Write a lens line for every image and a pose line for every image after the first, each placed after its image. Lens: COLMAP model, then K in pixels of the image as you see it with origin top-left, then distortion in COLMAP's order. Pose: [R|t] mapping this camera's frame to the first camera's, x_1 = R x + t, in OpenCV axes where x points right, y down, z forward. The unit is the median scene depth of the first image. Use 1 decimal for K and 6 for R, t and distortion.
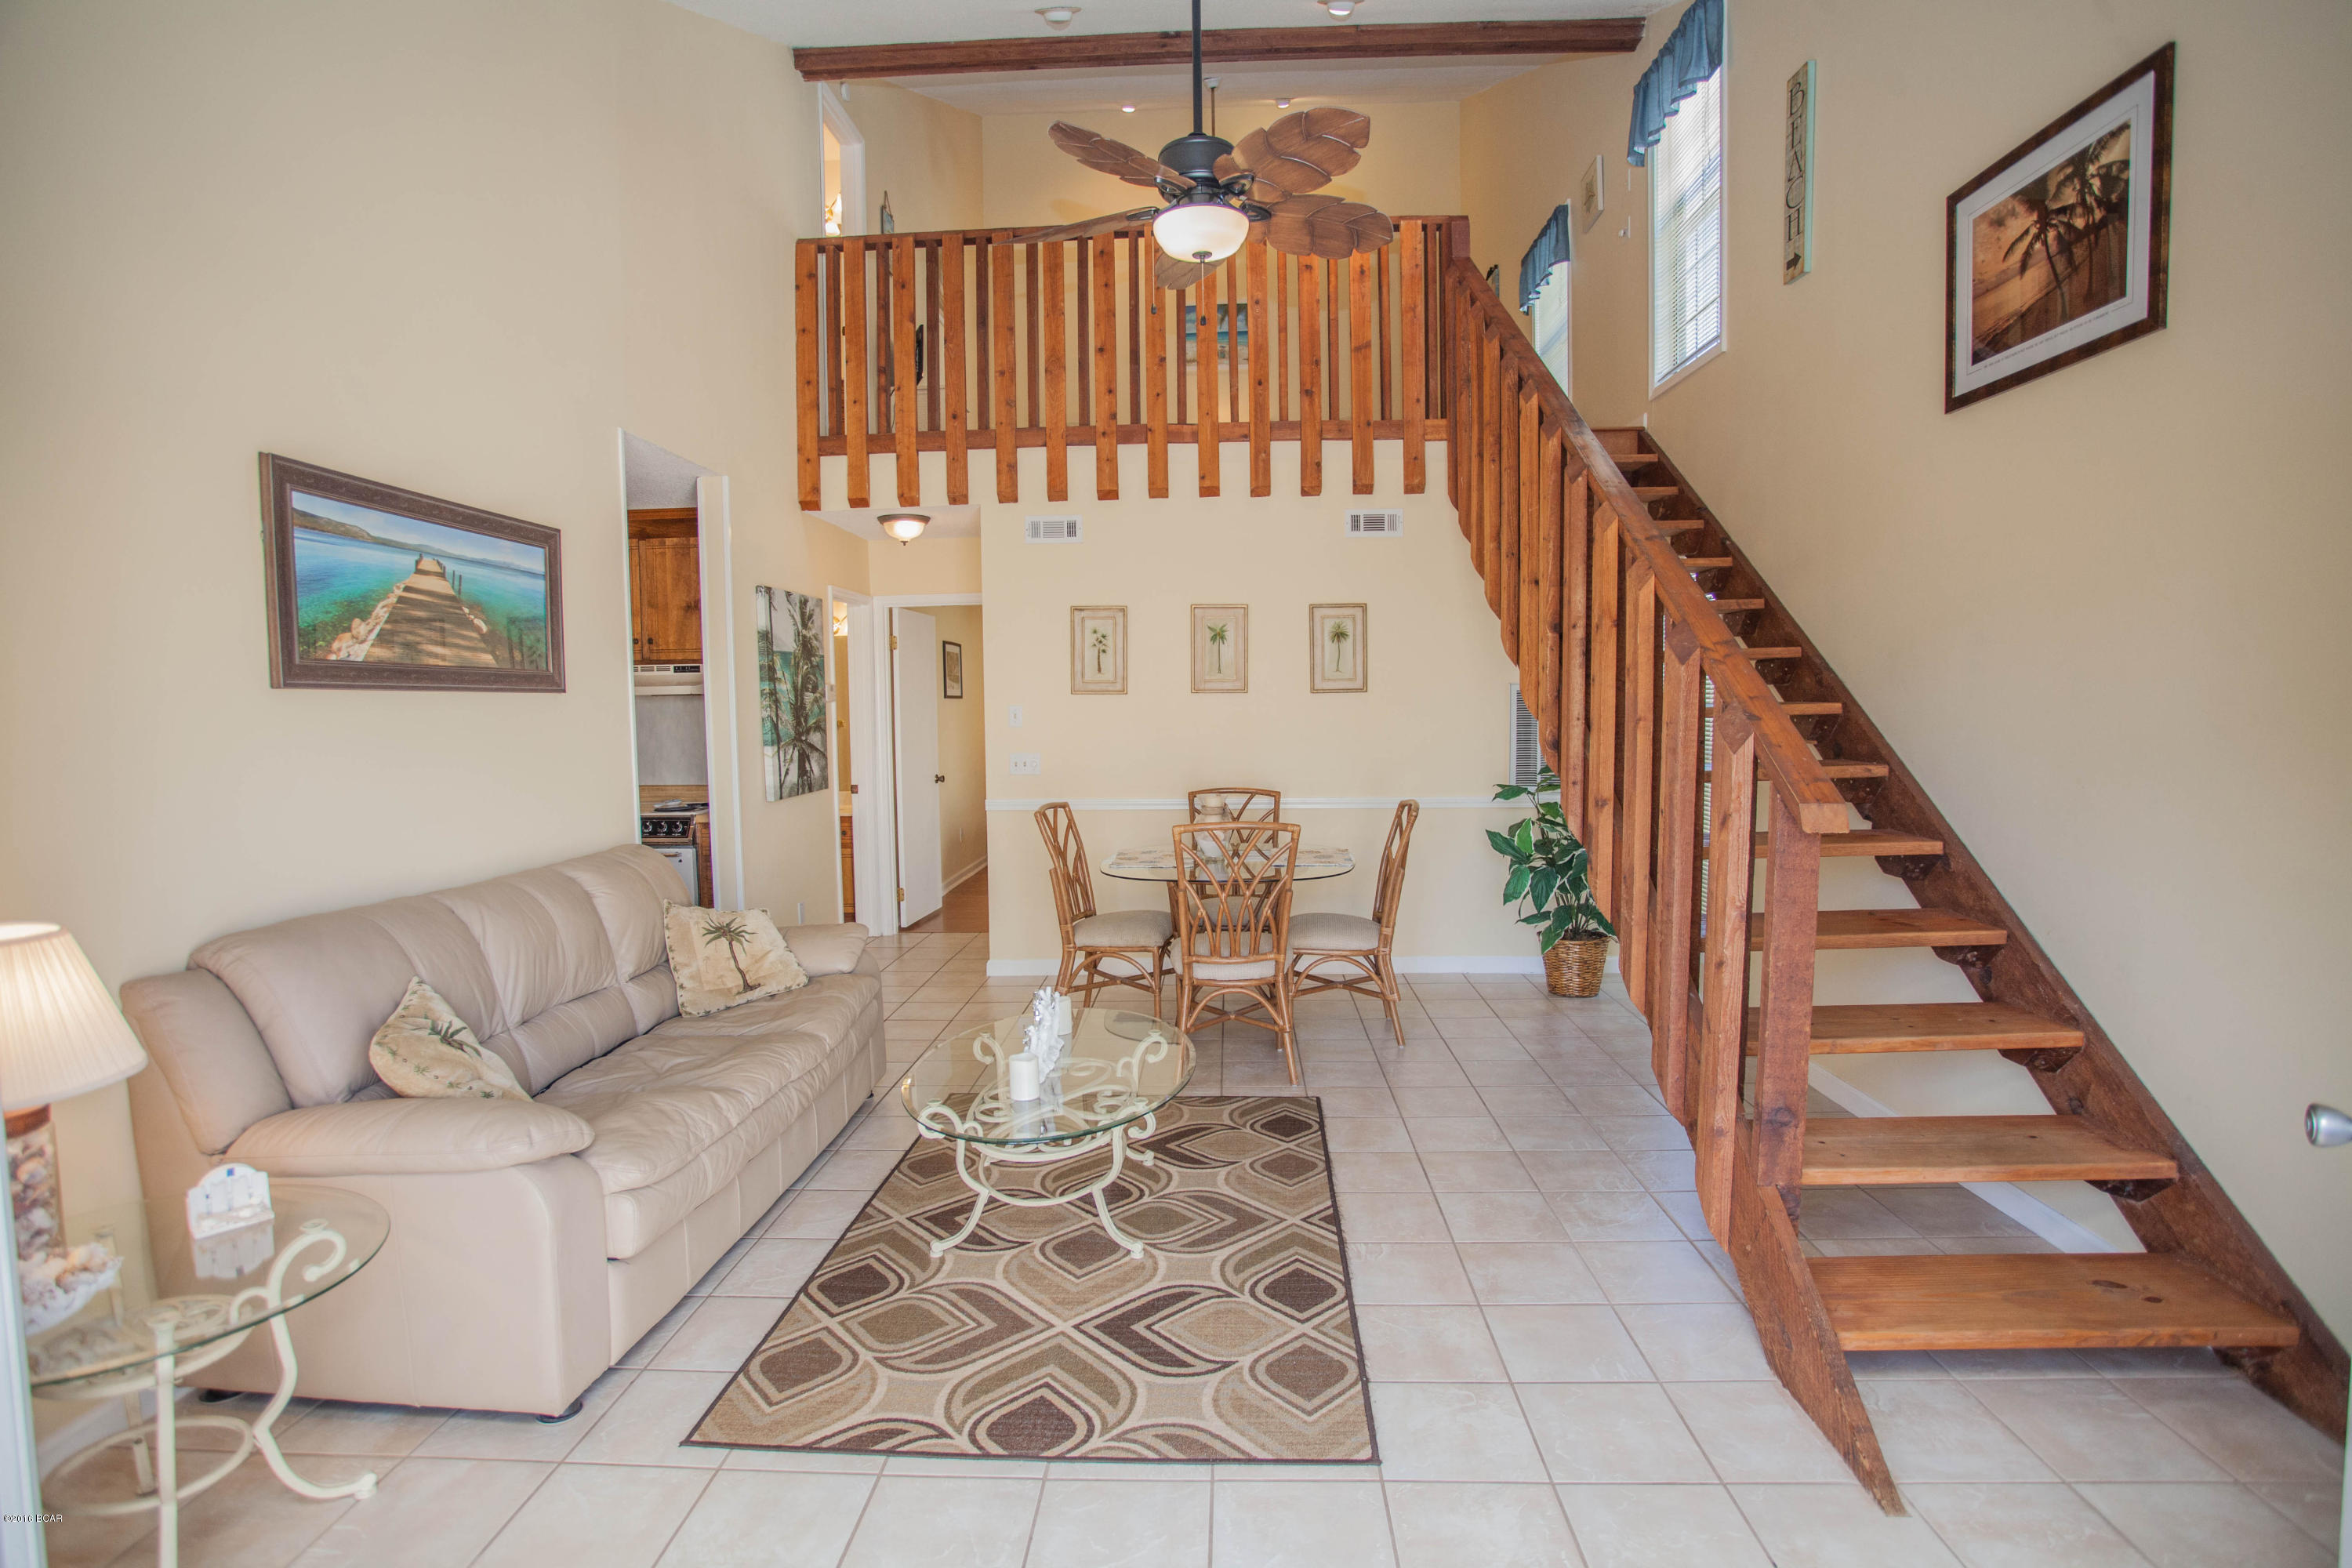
lens RADIAL K [[1137.4, 0, 1169.3], [0, 1137.4, 796.5], [0, 0, 1]] dist [-0.028430, 0.004240]
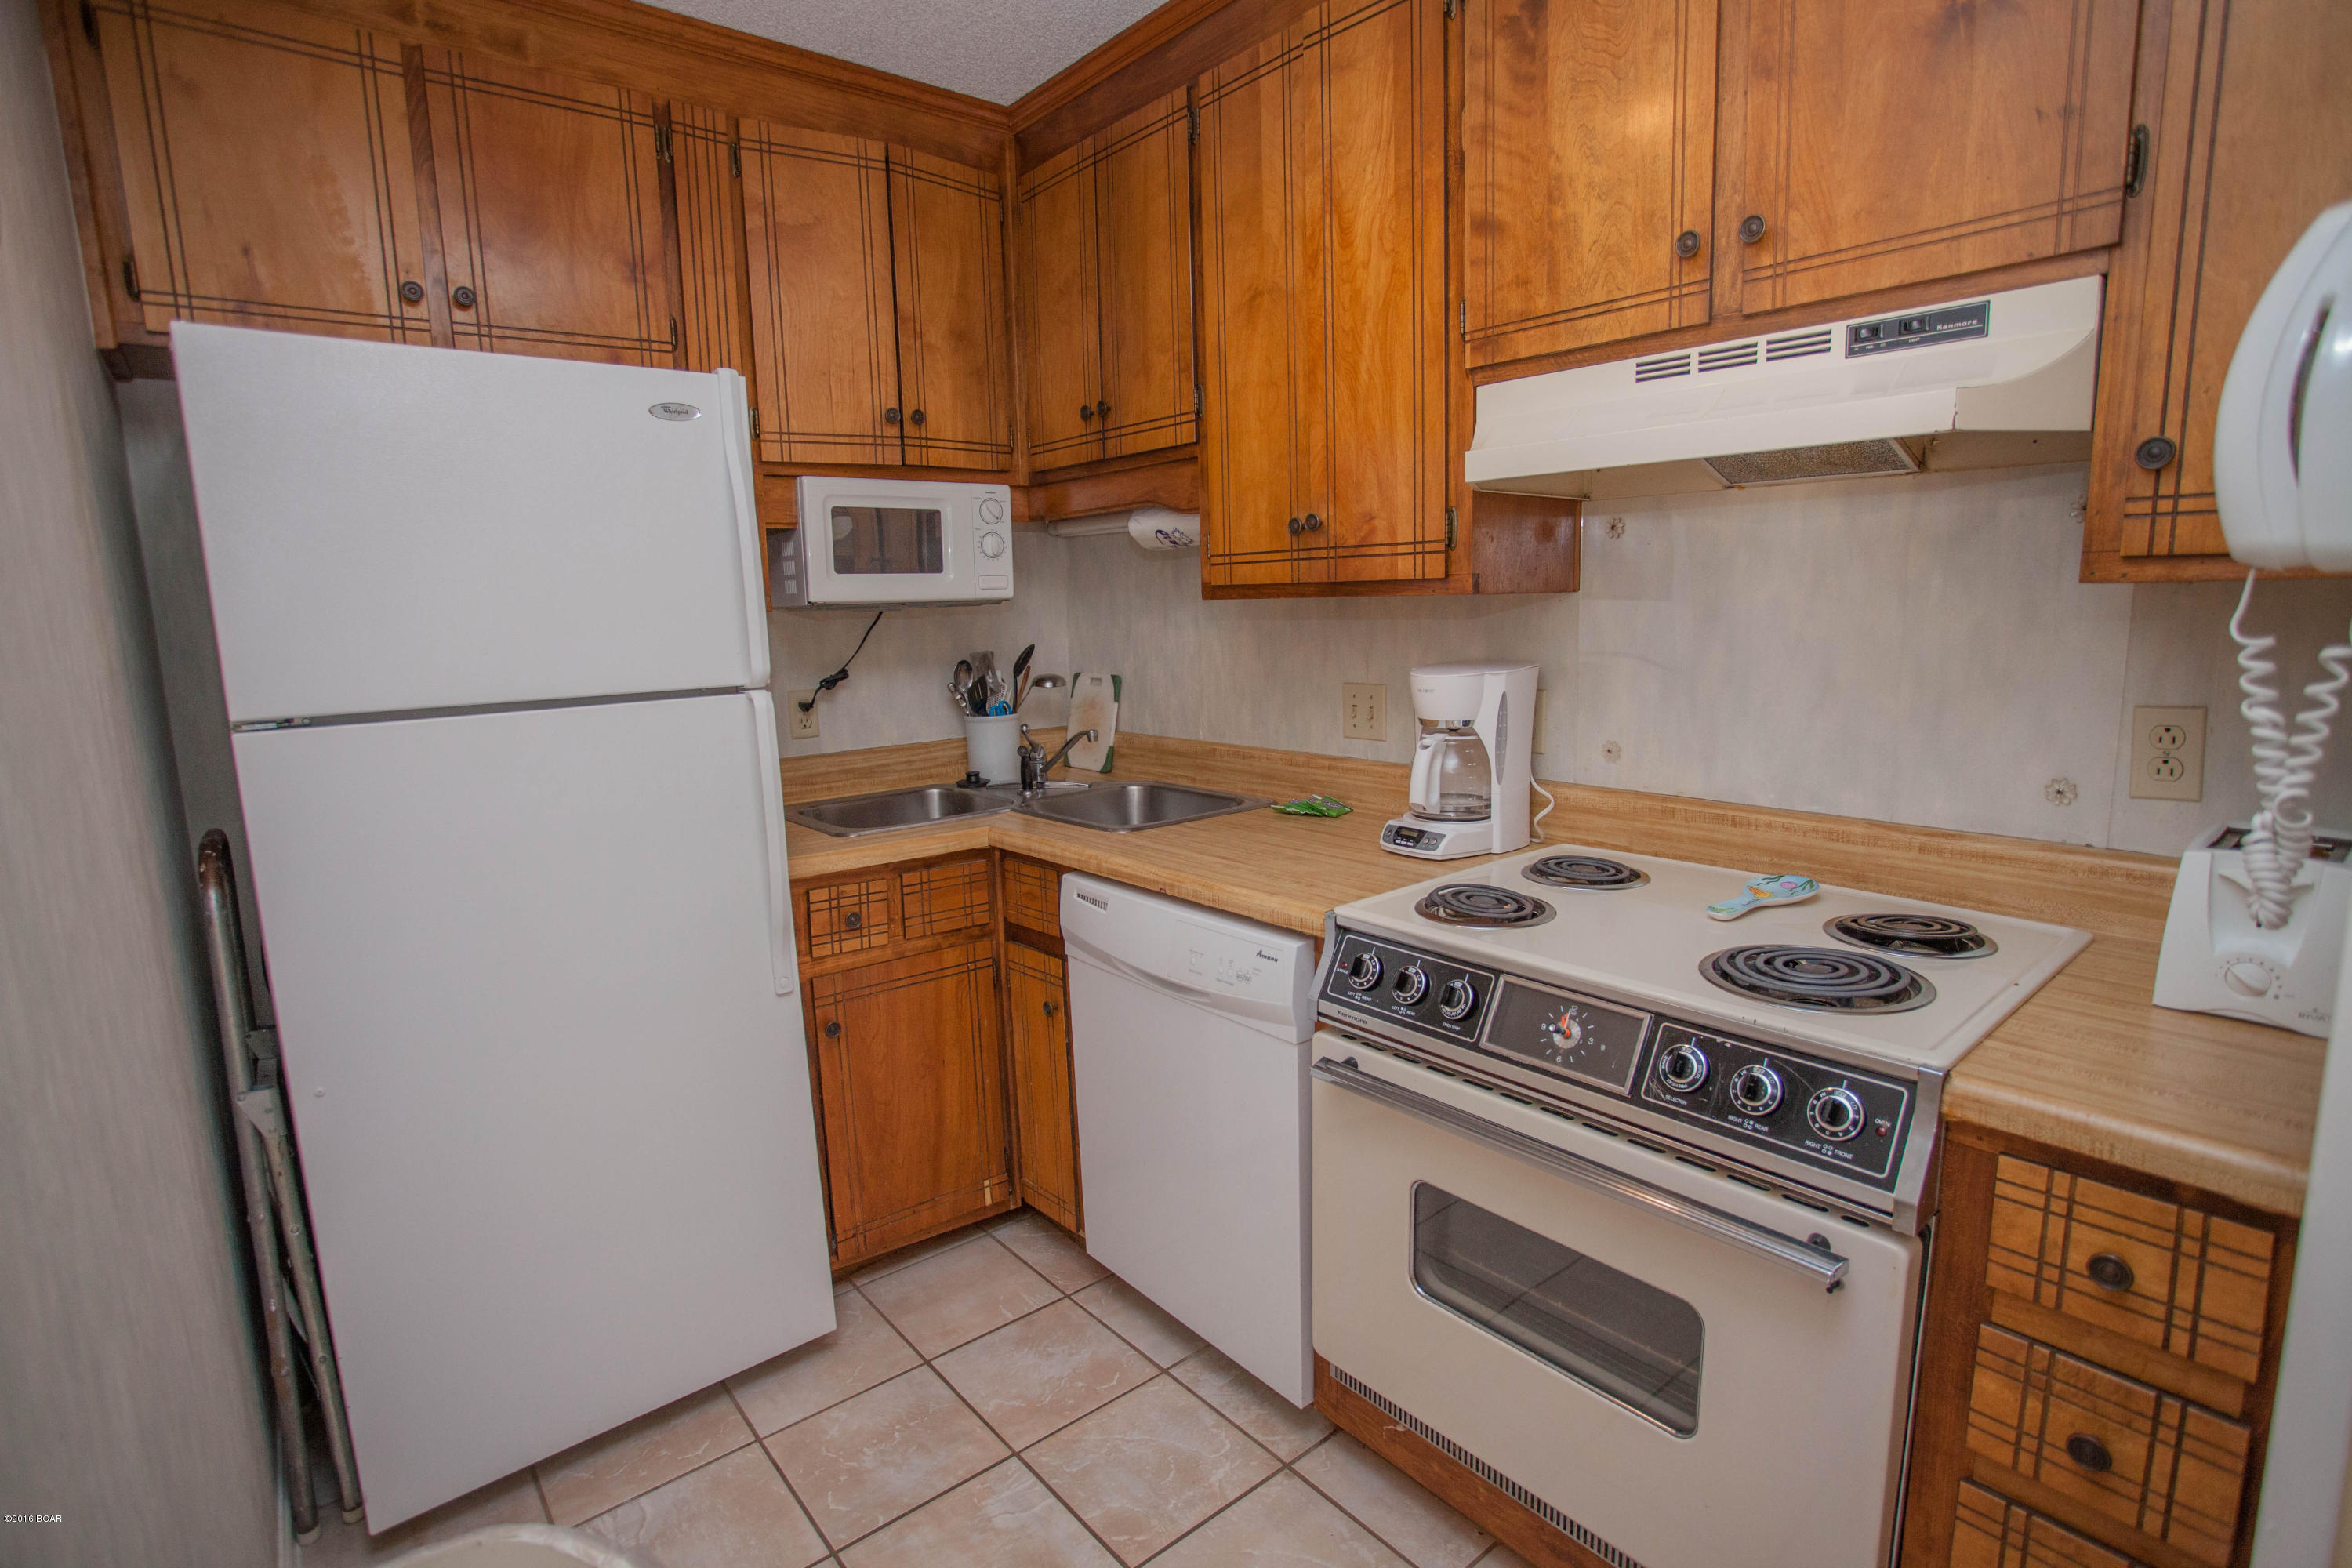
lens RADIAL K [[1137.4, 0, 1174.5], [0, 1137.4, 785.6], [0, 0, 1]] dist [-0.028430, 0.004240]
pose [[0.676865, 0.111940, -0.727546, -0.380690], [-0.034150, 0.992081, 0.120870, -0.049545], [0.735314, -0.056967, 0.675328, 0.795283]]
